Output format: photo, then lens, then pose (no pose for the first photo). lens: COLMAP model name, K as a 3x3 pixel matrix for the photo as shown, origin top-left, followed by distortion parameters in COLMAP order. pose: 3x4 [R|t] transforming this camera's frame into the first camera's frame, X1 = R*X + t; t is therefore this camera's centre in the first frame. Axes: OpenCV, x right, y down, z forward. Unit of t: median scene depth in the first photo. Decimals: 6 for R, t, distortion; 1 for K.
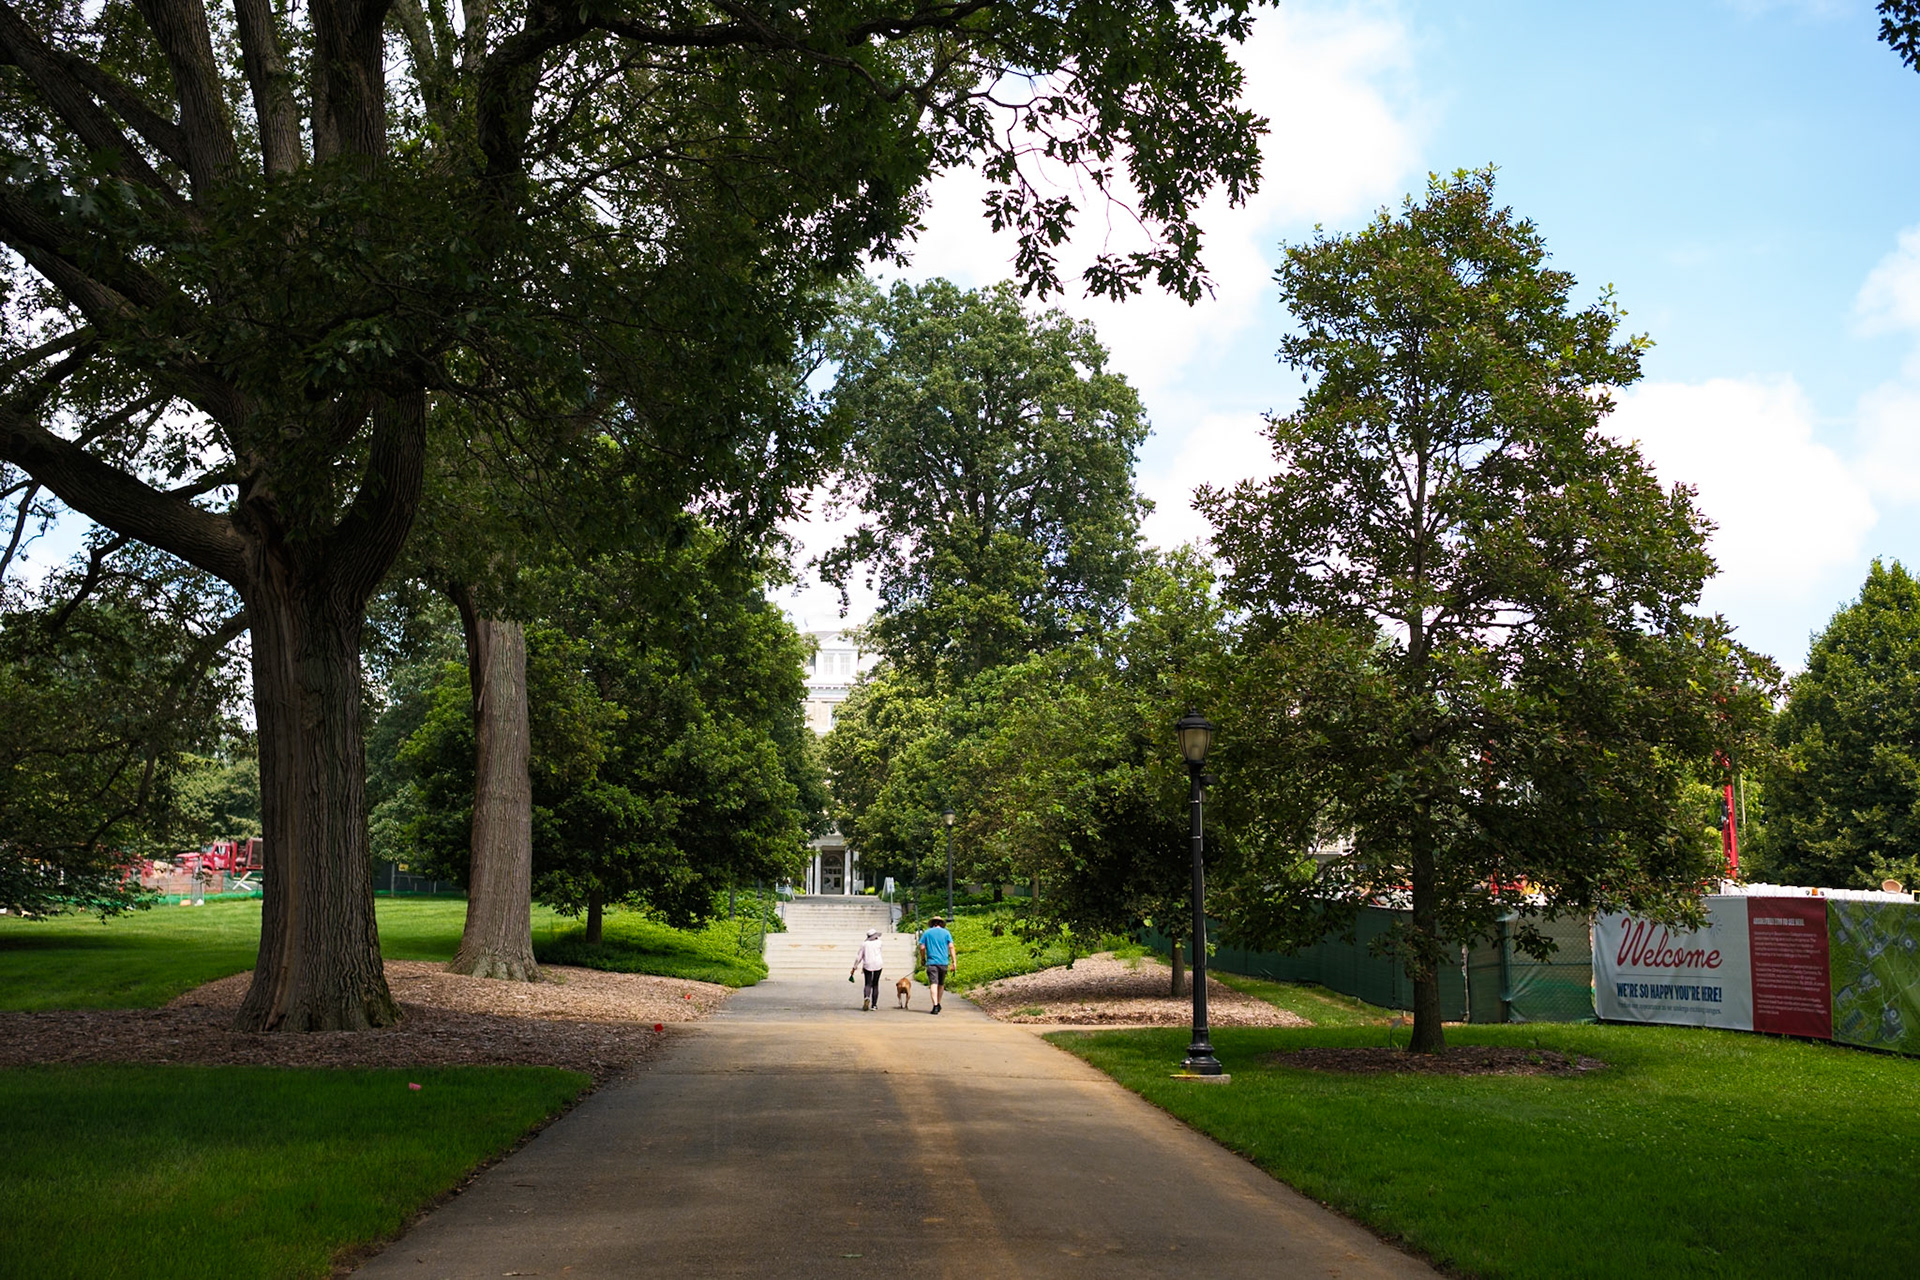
lens RADIAL K [[1820.9, 0, 960.0], [0, 1820.9, 640.0], [0, 0, 1]] dist [-0.002159, -0.000710]
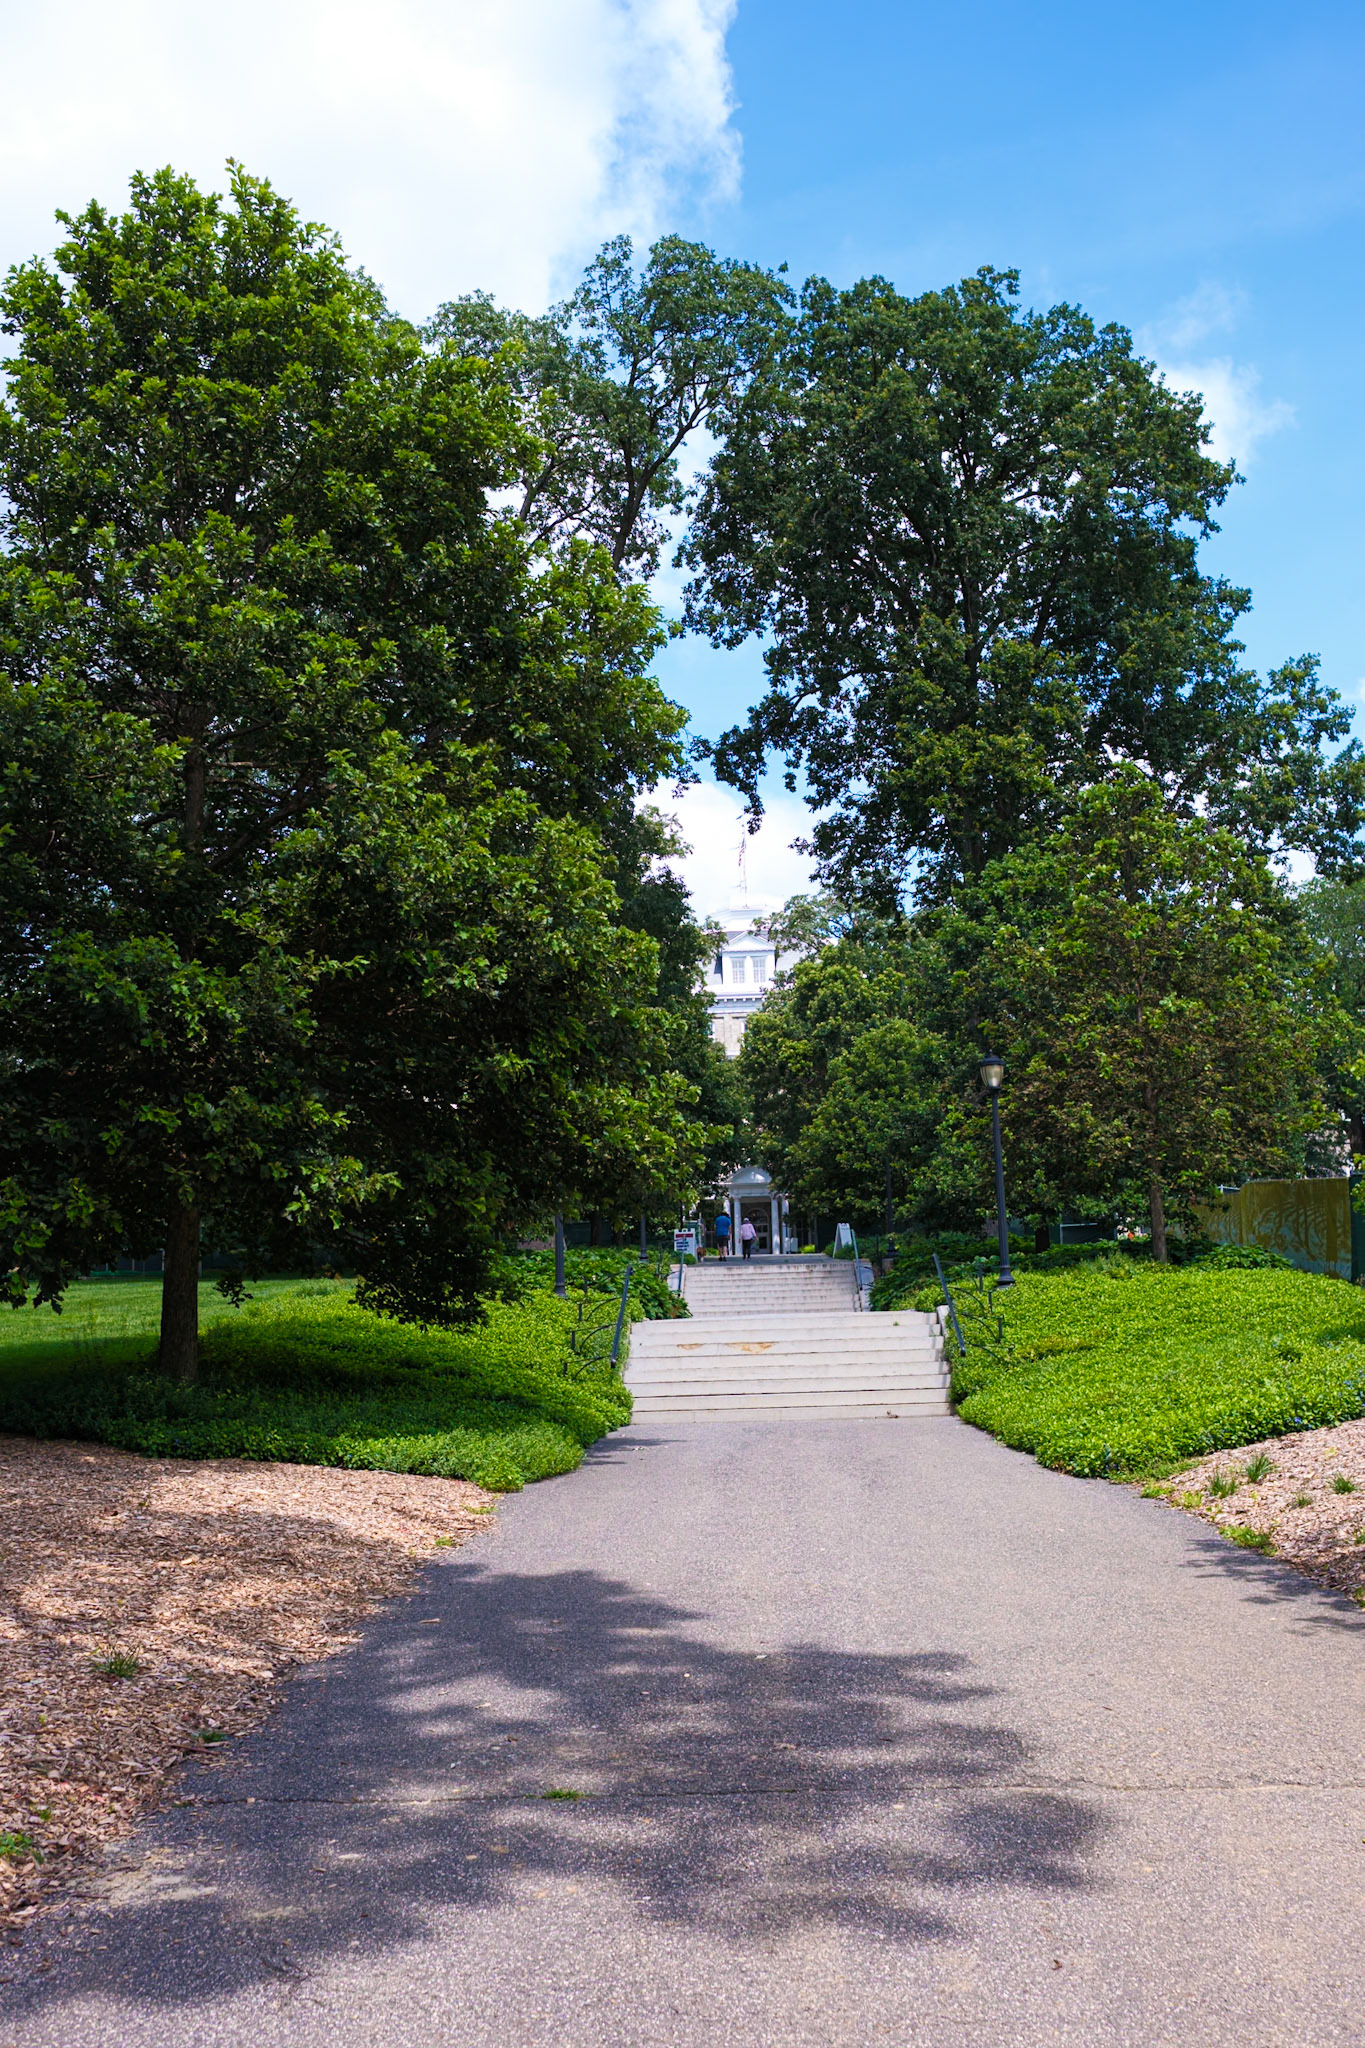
lens RADIAL K [[1529.6, 0, 682.5], [0, 1529.6, 1024.0], [0, 0, 1]] dist [0.005937, 0.001388]
pose [[0.992456, -0.053004, -0.110551, -0.031926], [0.050929, 0.998471, -0.021513, 0.067841], [0.111522, 0.015720, 0.993638, 0.443900]]
